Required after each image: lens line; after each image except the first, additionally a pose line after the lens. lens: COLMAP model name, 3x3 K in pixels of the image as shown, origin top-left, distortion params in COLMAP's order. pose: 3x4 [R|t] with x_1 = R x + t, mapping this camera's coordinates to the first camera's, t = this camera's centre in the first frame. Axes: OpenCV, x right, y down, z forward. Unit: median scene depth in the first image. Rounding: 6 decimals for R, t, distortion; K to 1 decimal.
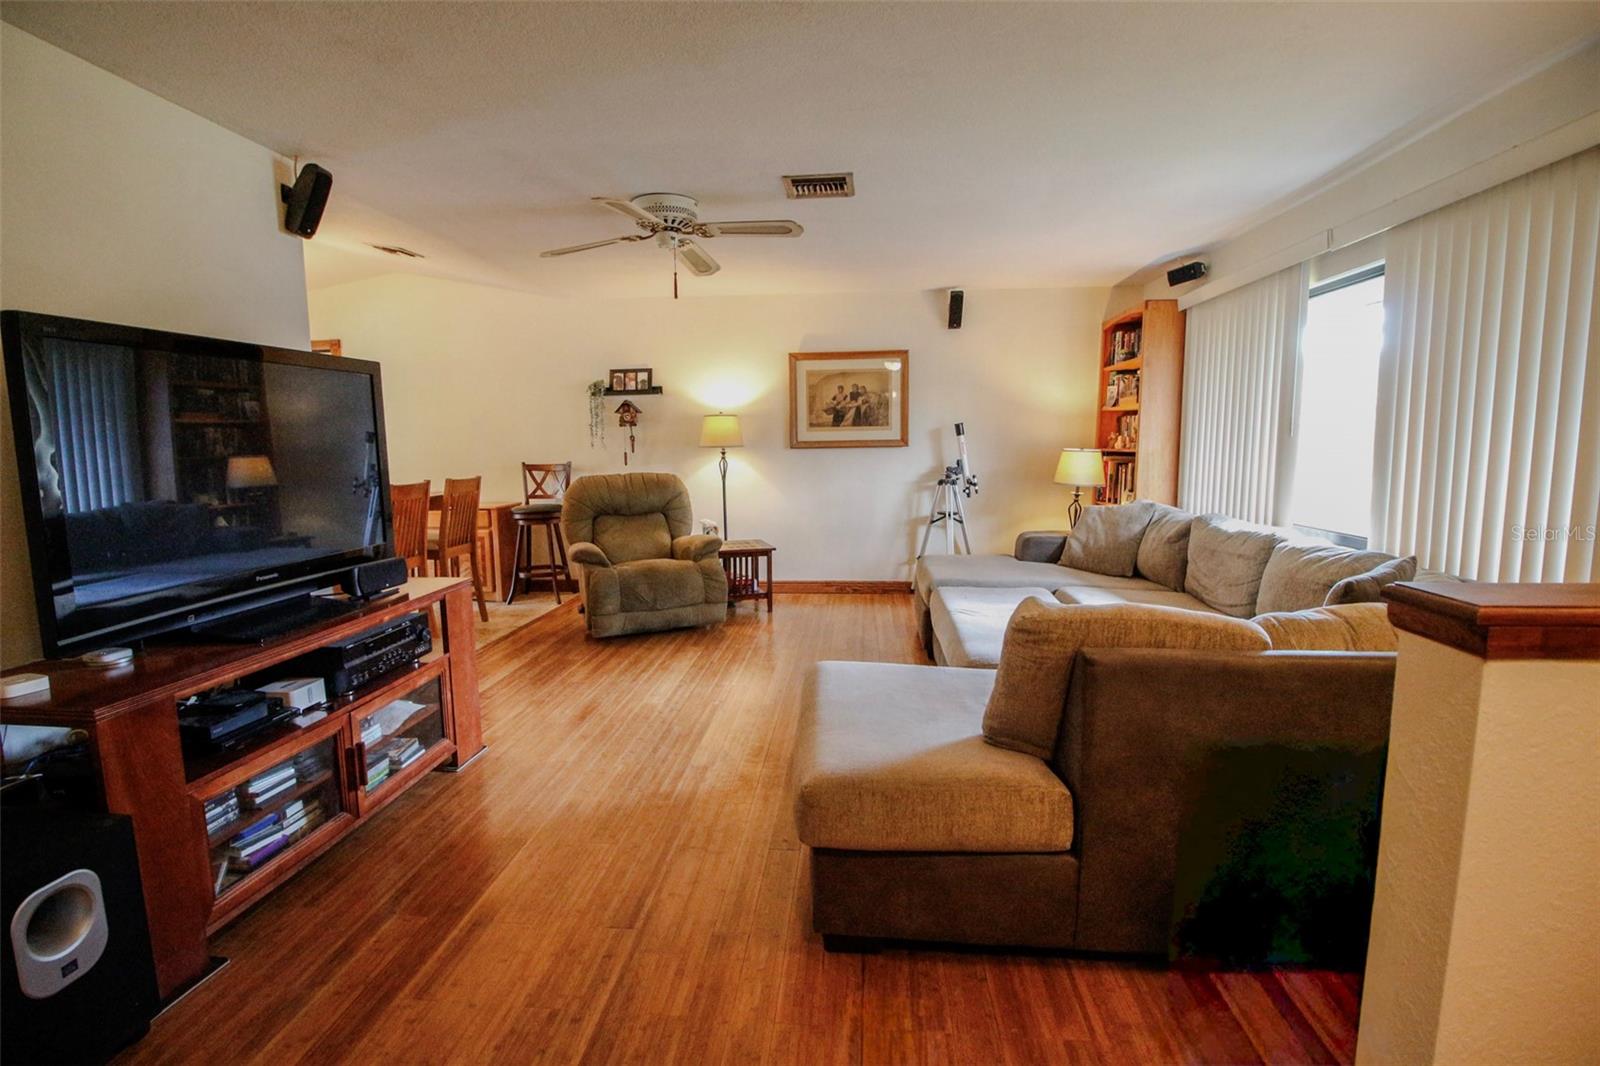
lens RADIAL K [[752.7, 0, 799.0], [0, 752.7, 528.1], [0, 0, 1]] dist [-0.001859, -0.000128]
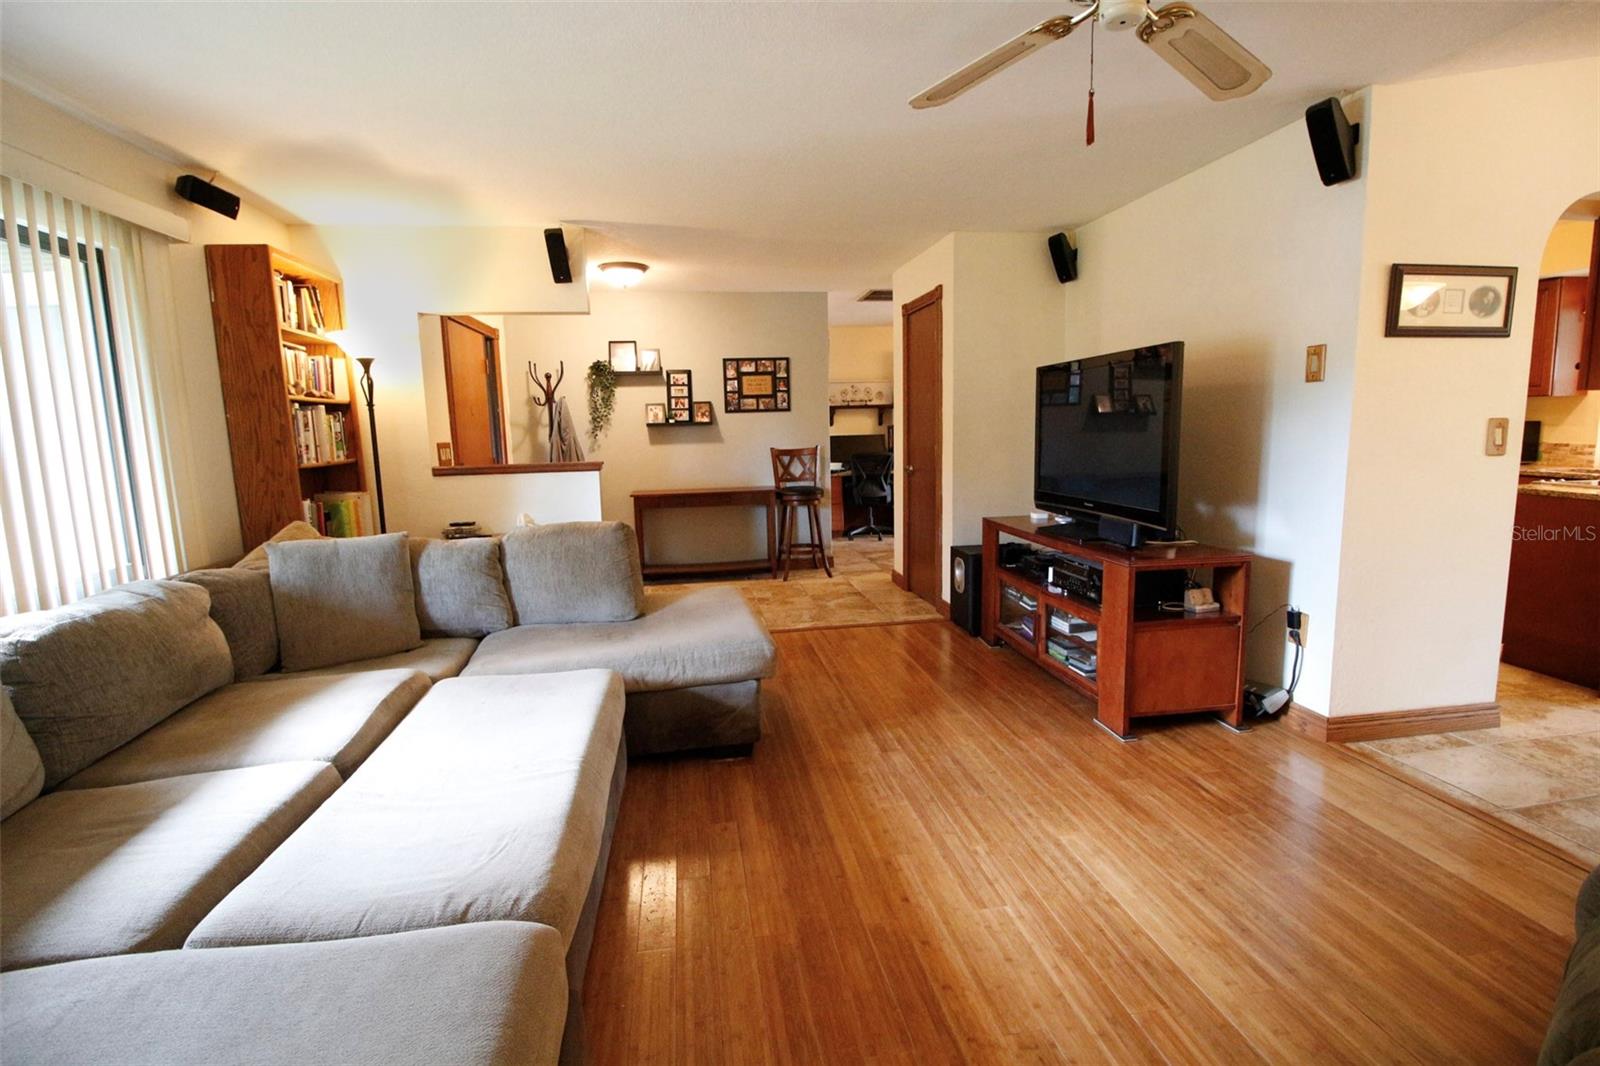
lens RADIAL K [[752.7, 0, 801.9], [0, 752.7, 529.1], [0, 0, 1]] dist [-0.001859, -0.000128]
pose [[-0.970681, 0.065403, -0.231304, 0.167951], [0.006113, 0.968677, 0.248249, -0.188549], [0.240295, 0.239557, -0.940676, 1.566185]]
